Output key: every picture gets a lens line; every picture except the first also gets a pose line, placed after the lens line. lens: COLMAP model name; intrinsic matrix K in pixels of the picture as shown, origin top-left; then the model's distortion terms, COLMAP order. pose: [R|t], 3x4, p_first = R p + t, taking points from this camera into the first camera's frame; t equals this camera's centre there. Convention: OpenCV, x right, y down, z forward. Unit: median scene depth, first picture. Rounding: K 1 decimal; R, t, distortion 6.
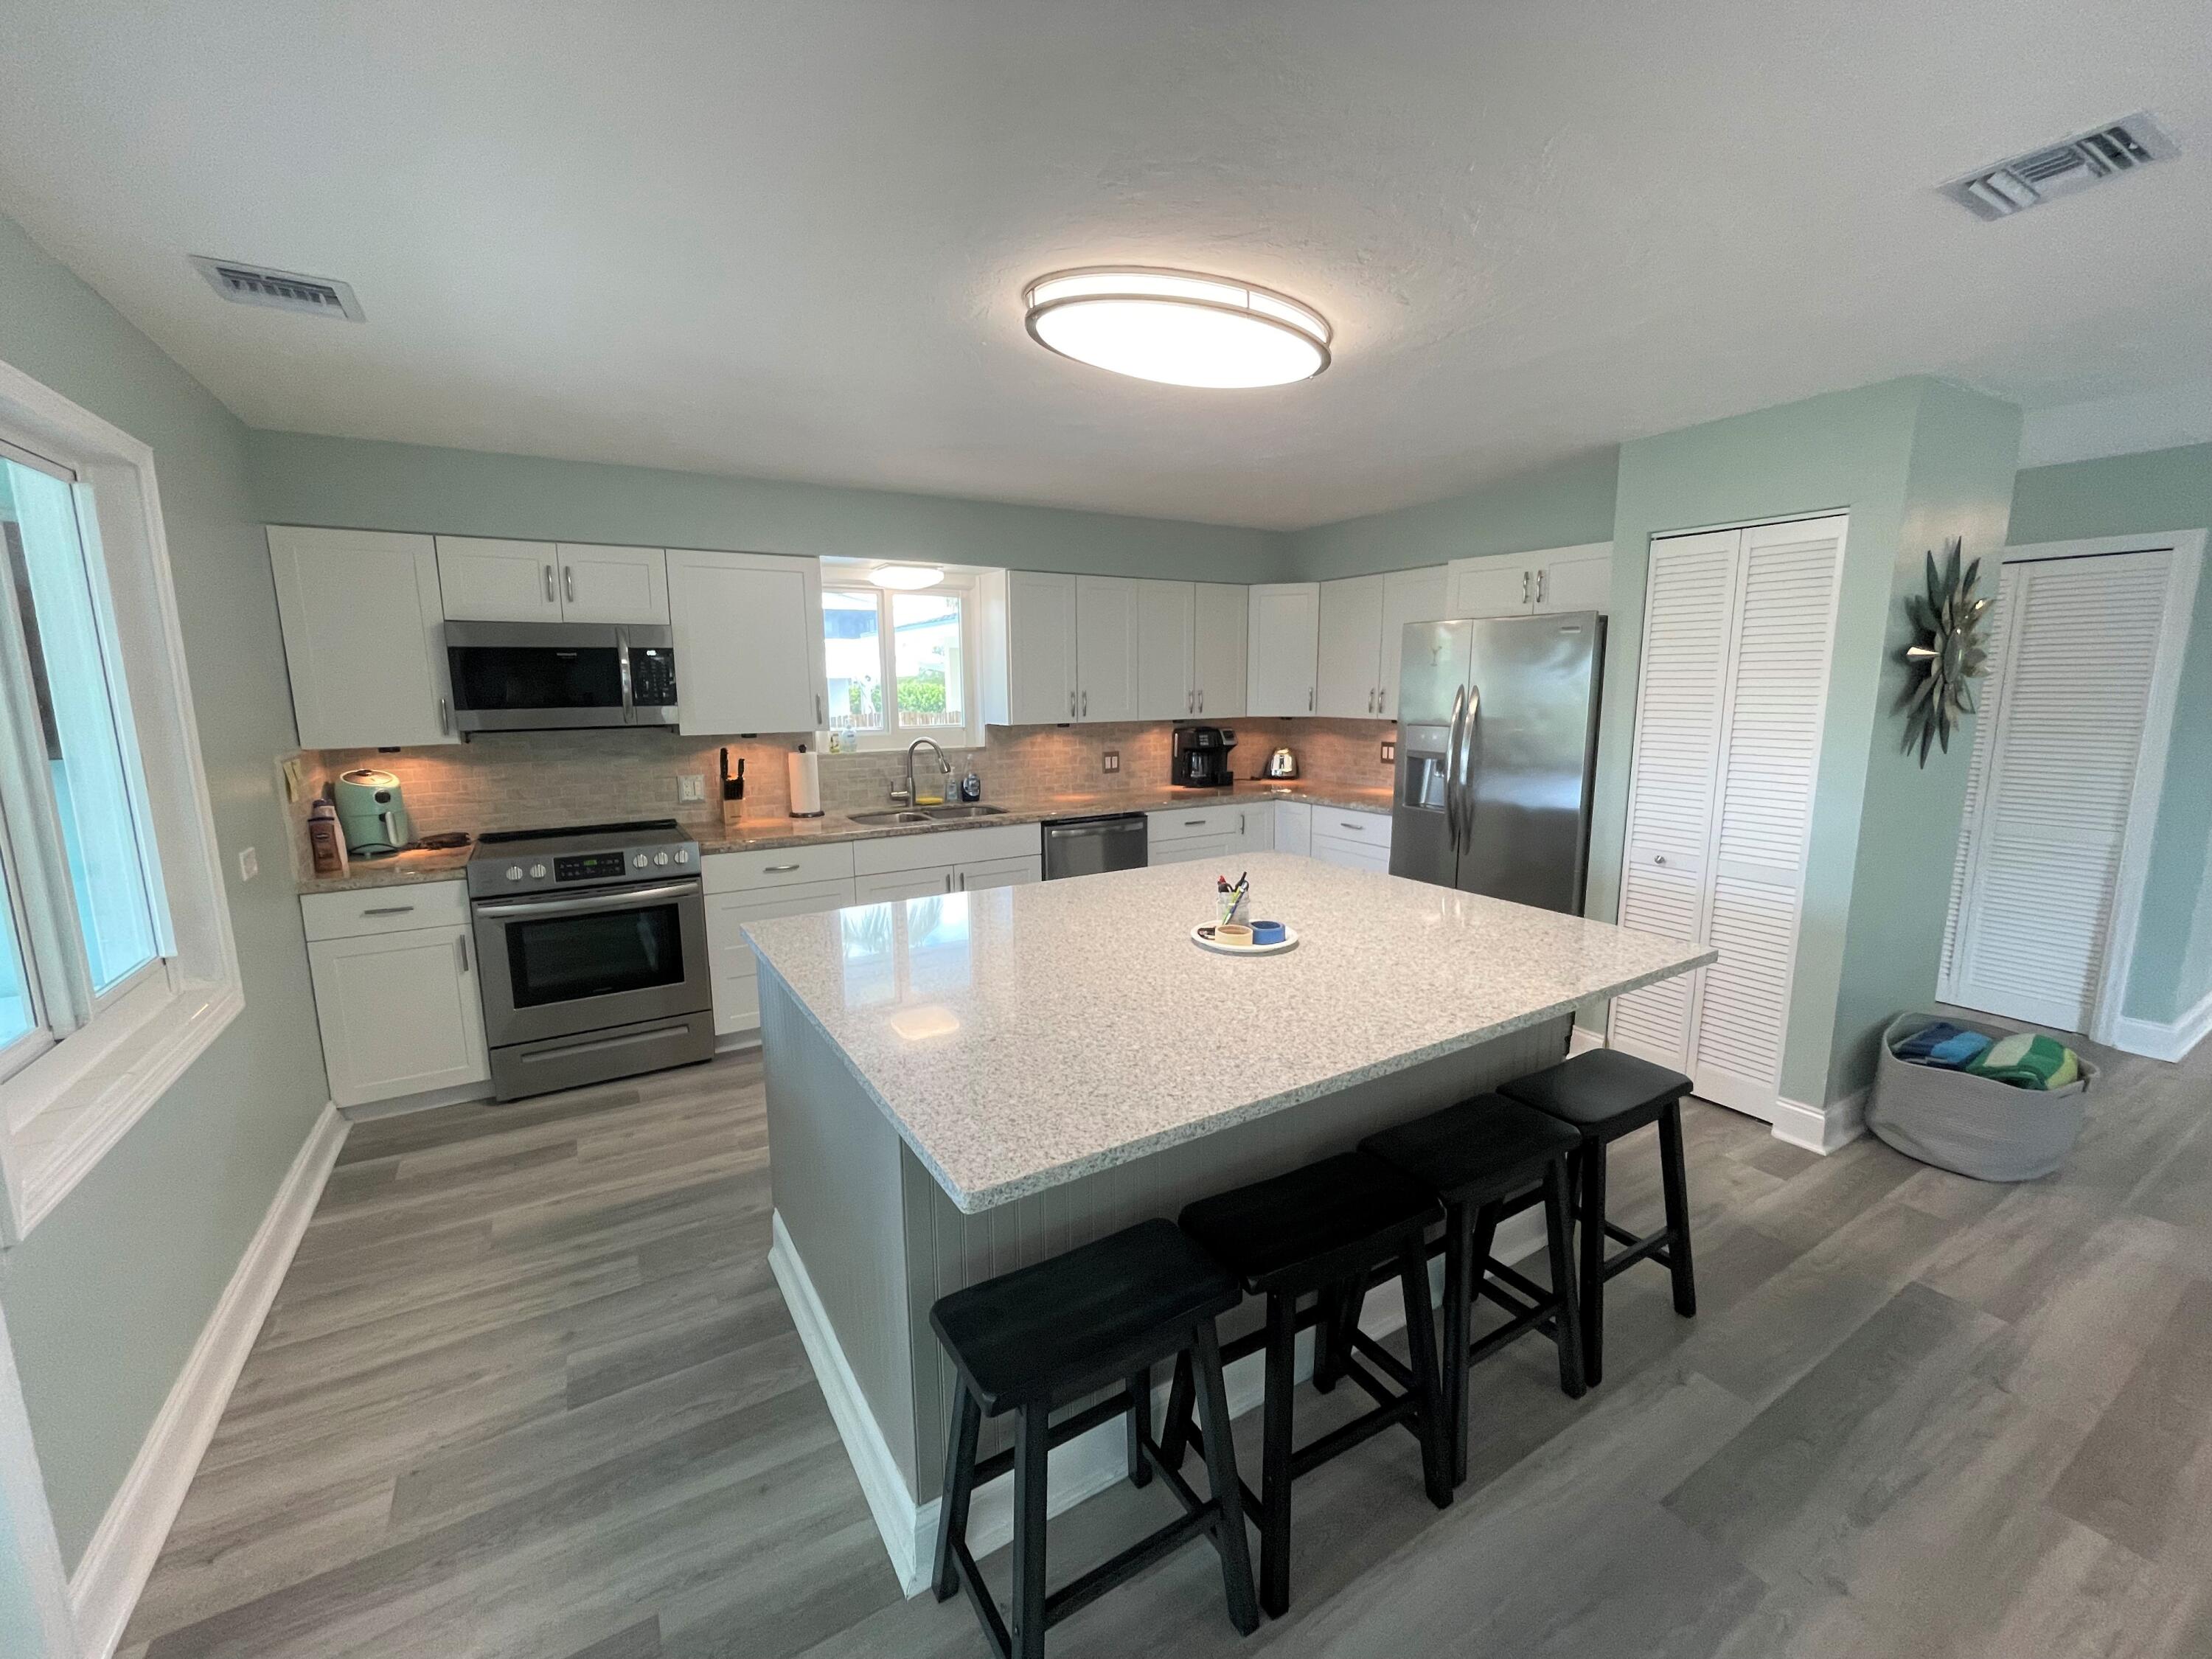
lens RADIAL K [[906.0, 0, 1106.0], [0, 906.0, 829.5], [0, 0, 1]] dist [-0.002214, 0.000097]
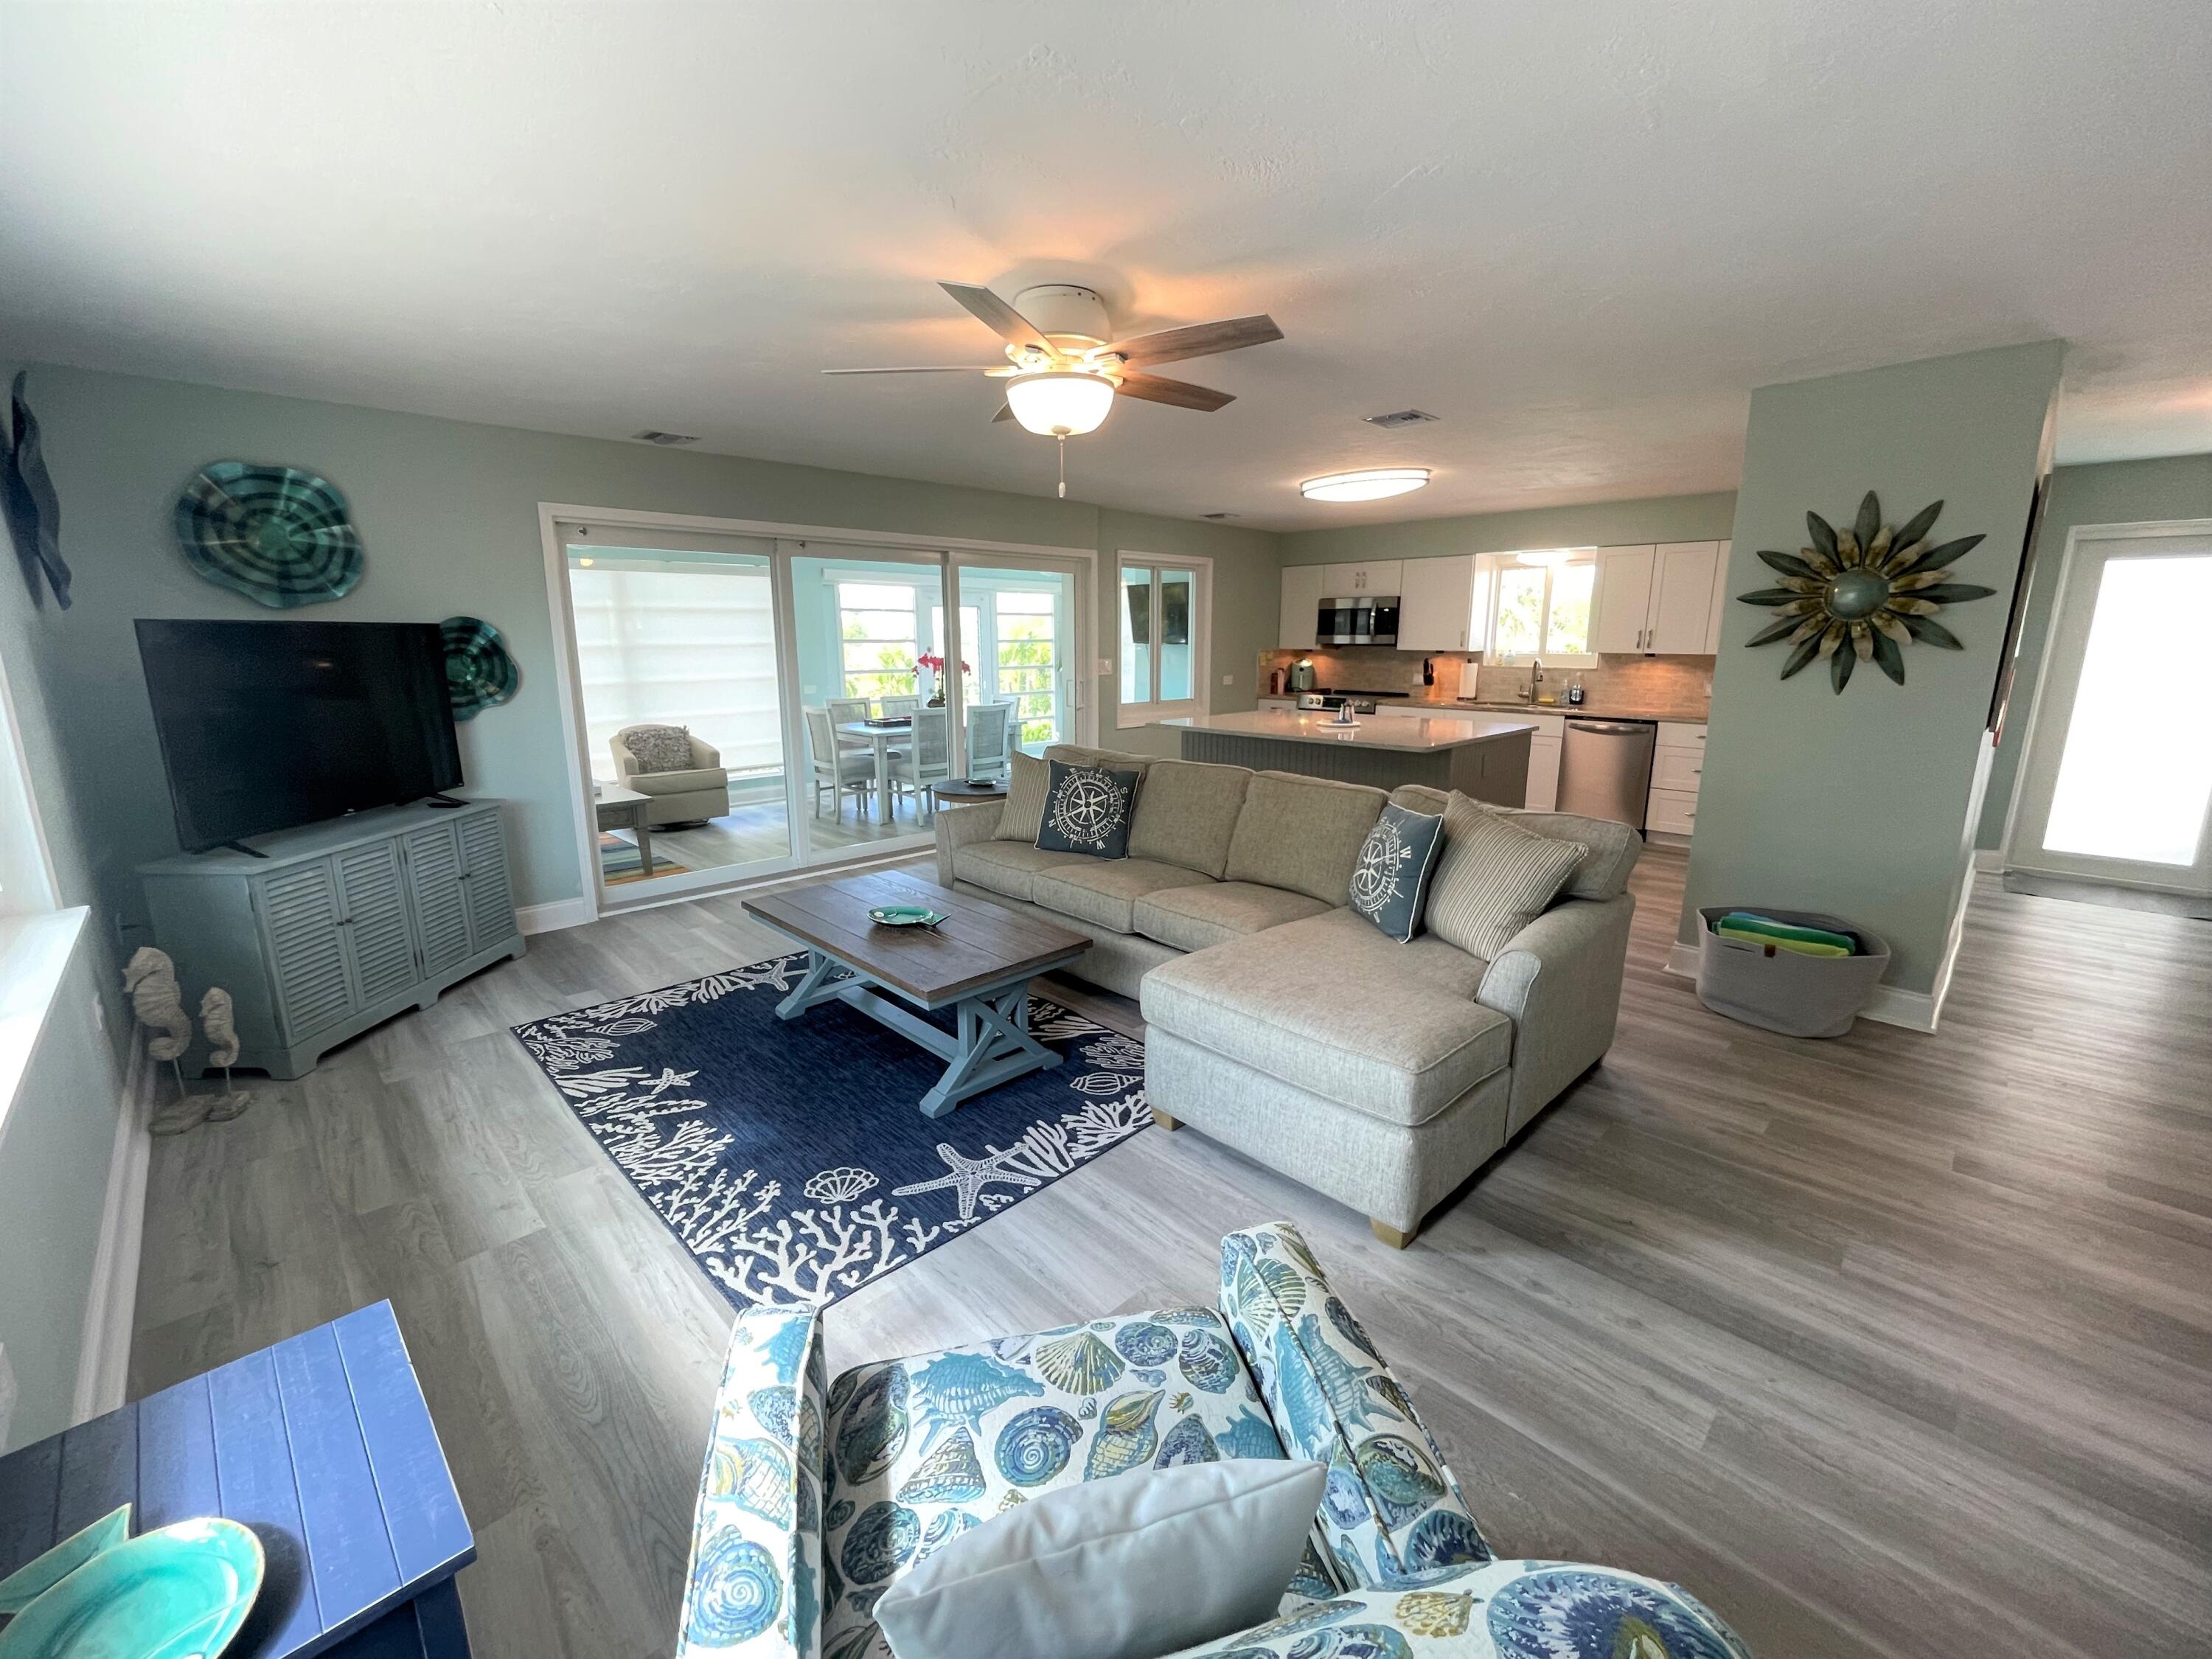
lens RADIAL K [[906.0, 0, 1106.0], [0, 906.0, 829.5], [0, 0, 1]] dist [-0.002214, 0.000097]
pose [[0.231224, 0.210472, -0.949861, 1.492601], [-0.158936, 0.971375, 0.176549, 0.038430], [0.959830, 0.110145, 0.258057, -0.139582]]
